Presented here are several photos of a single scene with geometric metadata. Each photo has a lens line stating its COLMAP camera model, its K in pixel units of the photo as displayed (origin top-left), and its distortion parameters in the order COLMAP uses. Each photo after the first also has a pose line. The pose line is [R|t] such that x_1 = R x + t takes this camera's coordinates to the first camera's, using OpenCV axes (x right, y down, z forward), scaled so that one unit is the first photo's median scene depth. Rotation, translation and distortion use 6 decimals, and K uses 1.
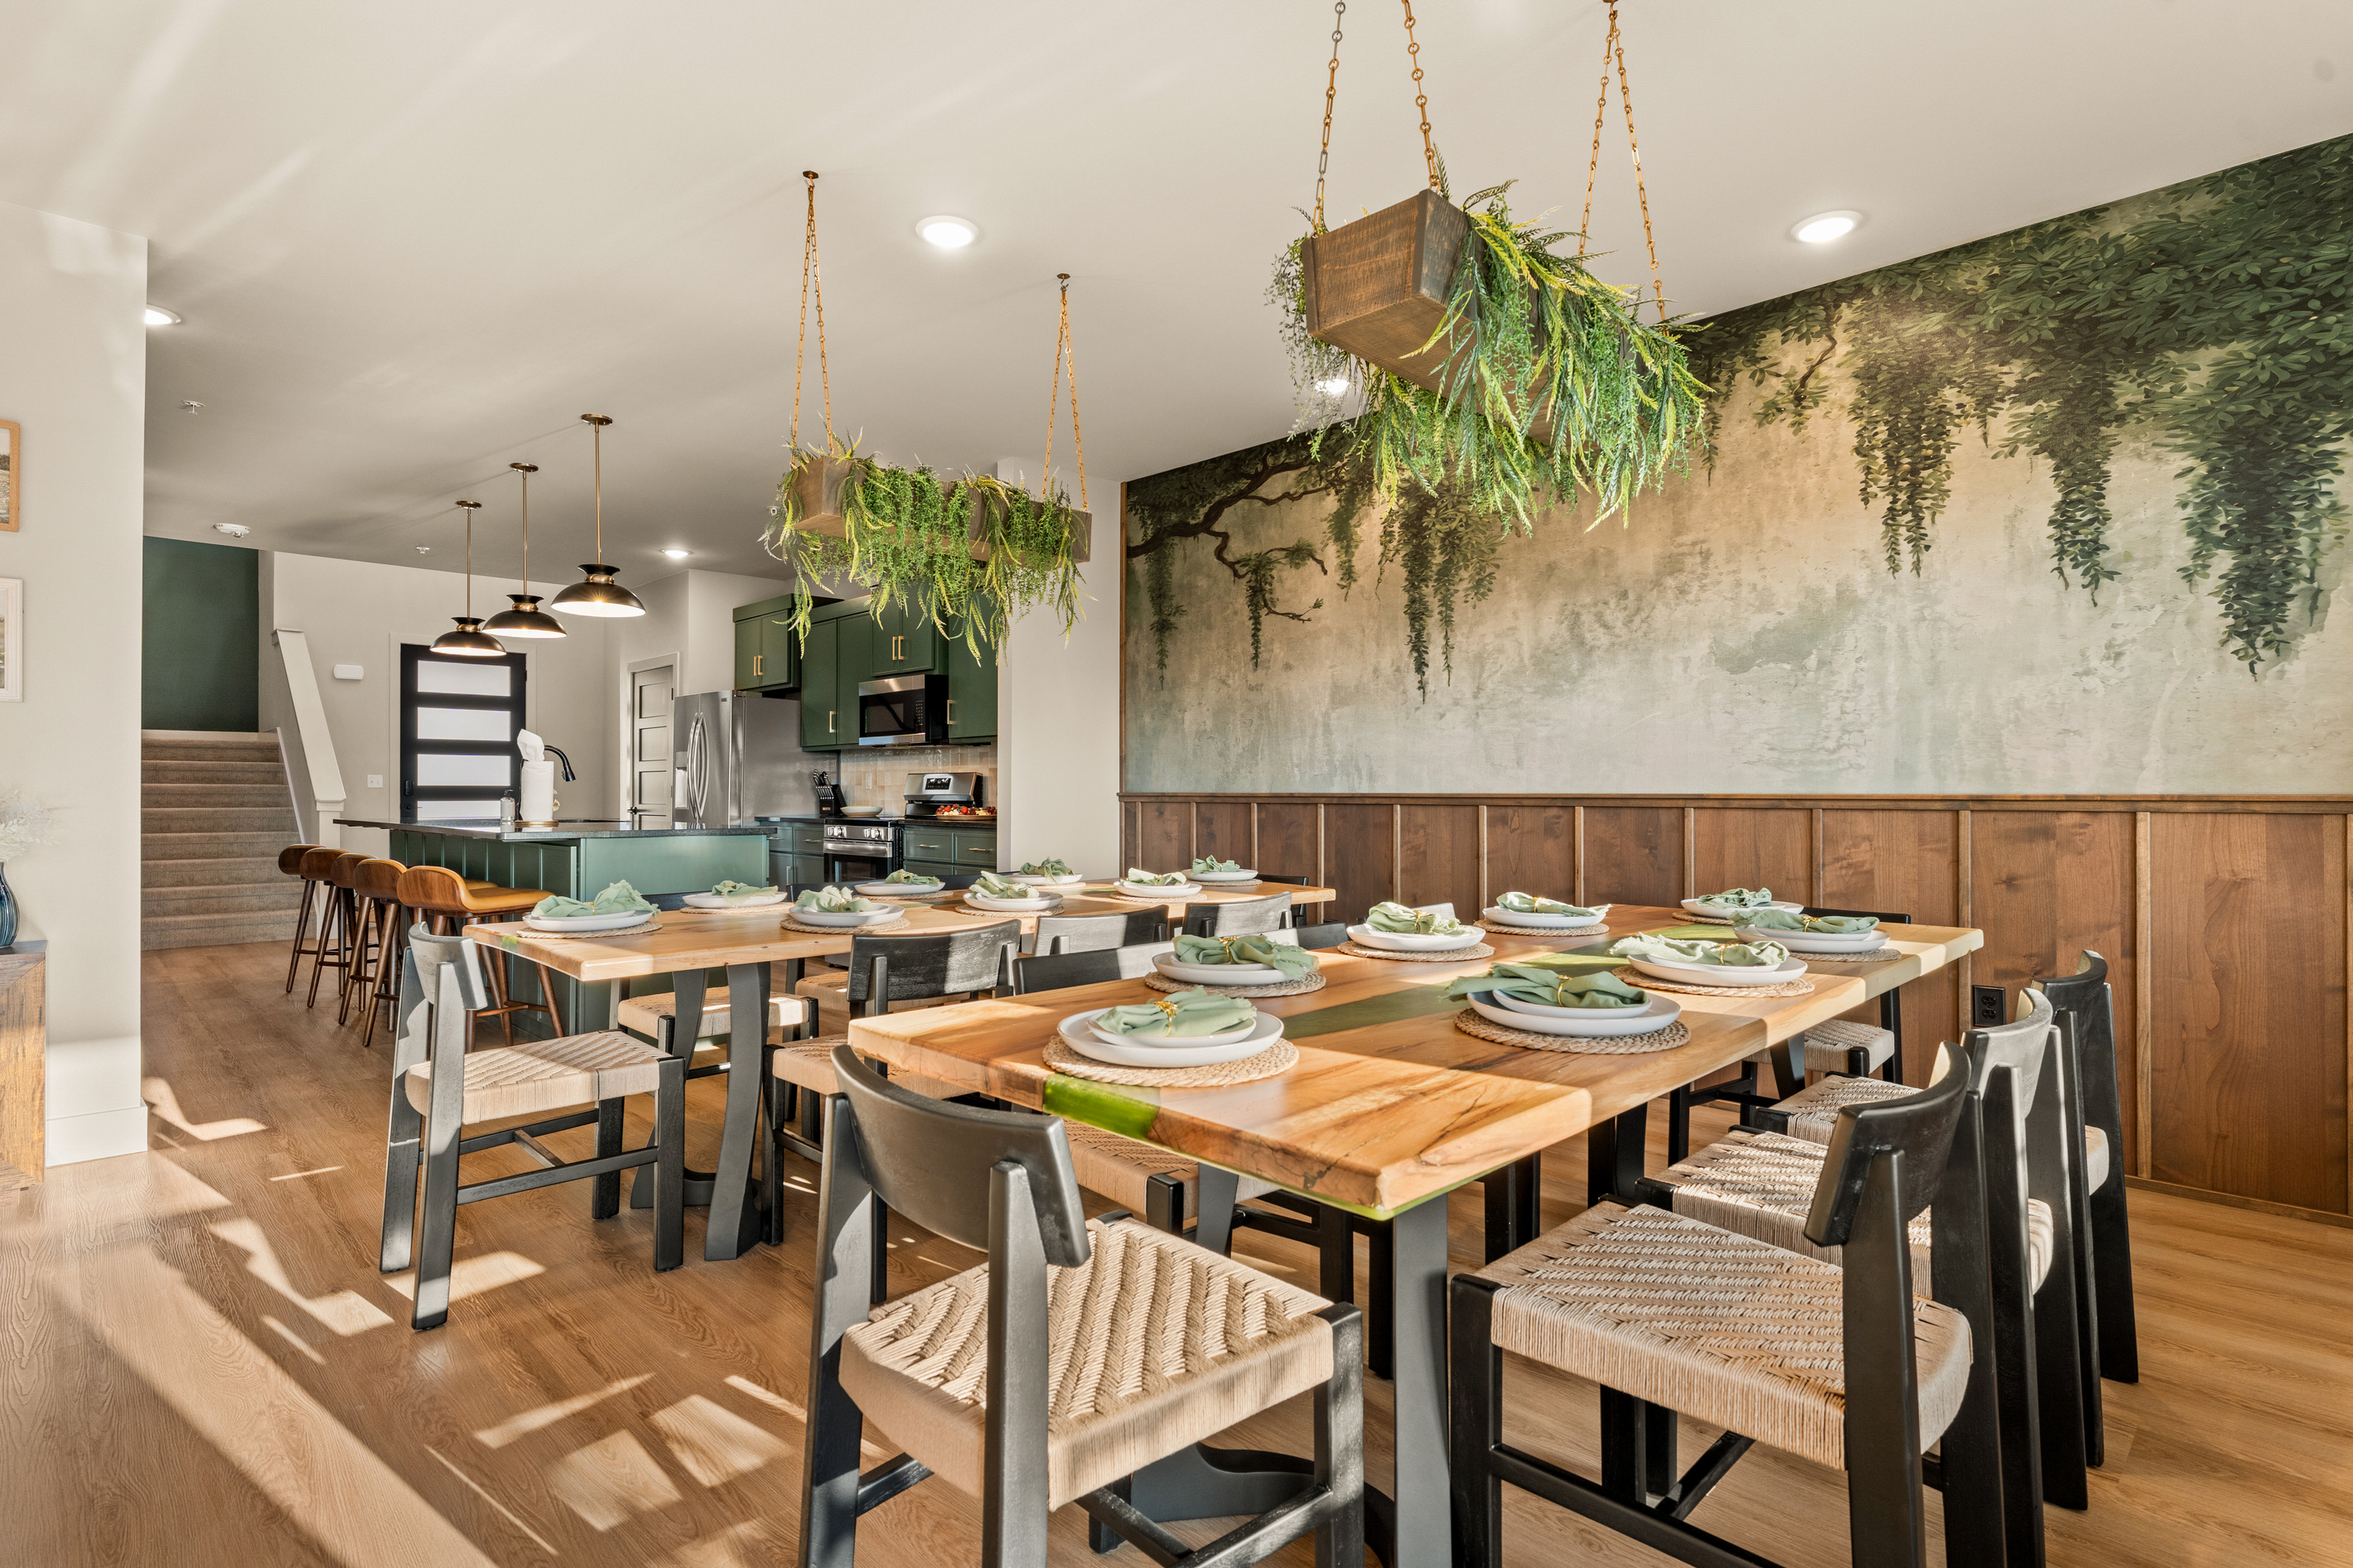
lens RADIAL K [[1141.4, 0, 1161.2], [0, 1141.4, 788.2], [0, 0, 1]] dist [-0.012572, -0.000023]
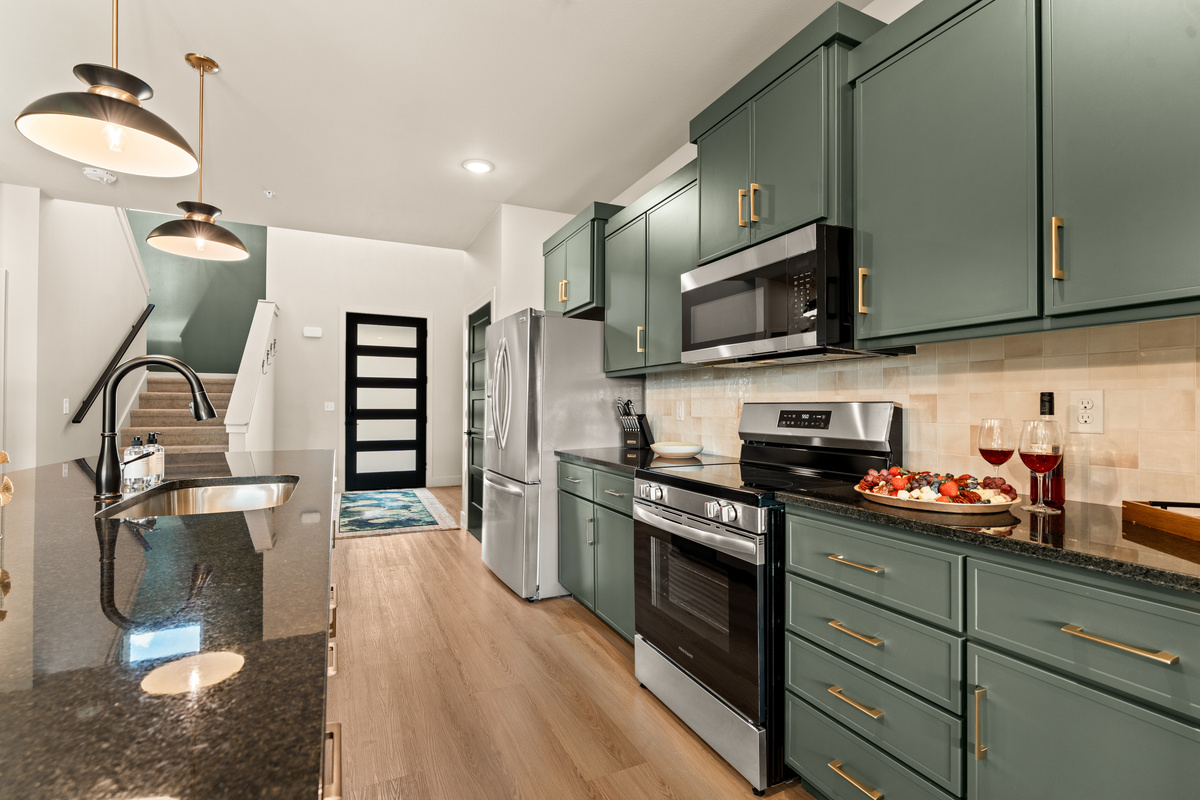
lens RADIAL K [[552.4, 0, 599.1], [0, 552.4, 401.6], [0, 0, 1]] dist [-0.004107, -0.001253]
pose [[0.948850, -0.001453, -0.315725, -0.300521], [-0.000680, 0.999978, -0.006647, -0.017005], [0.315728, 0.006521, 0.948827, 0.965437]]
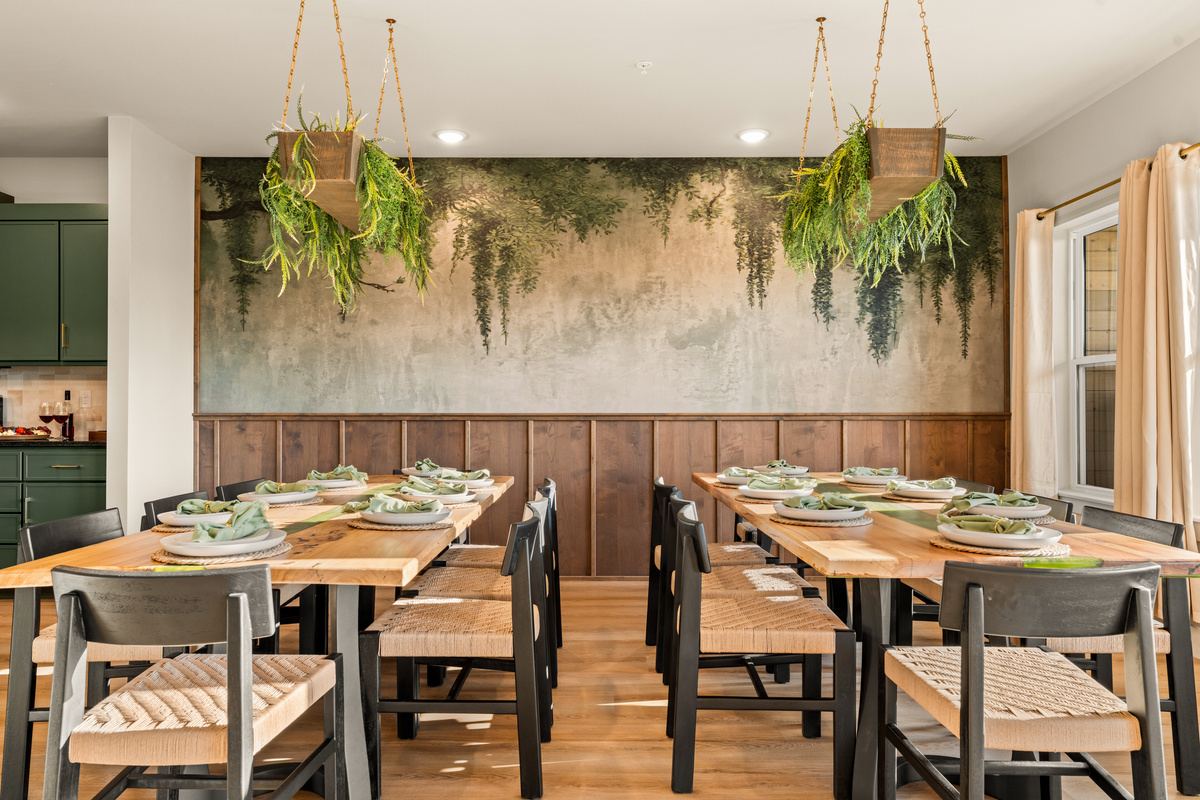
lens RADIAL K [[782.2, 0, 600.0], [0, 782.2, 405.5], [0, 0, 1]] dist [-0.008594, -0.002559]
pose [[0.693650, 0.003873, 0.720301, -0.408976], [-0.000901, 0.999989, -0.004510, -0.001164], [-0.720311, 0.002479, 0.693647, 0.148661]]
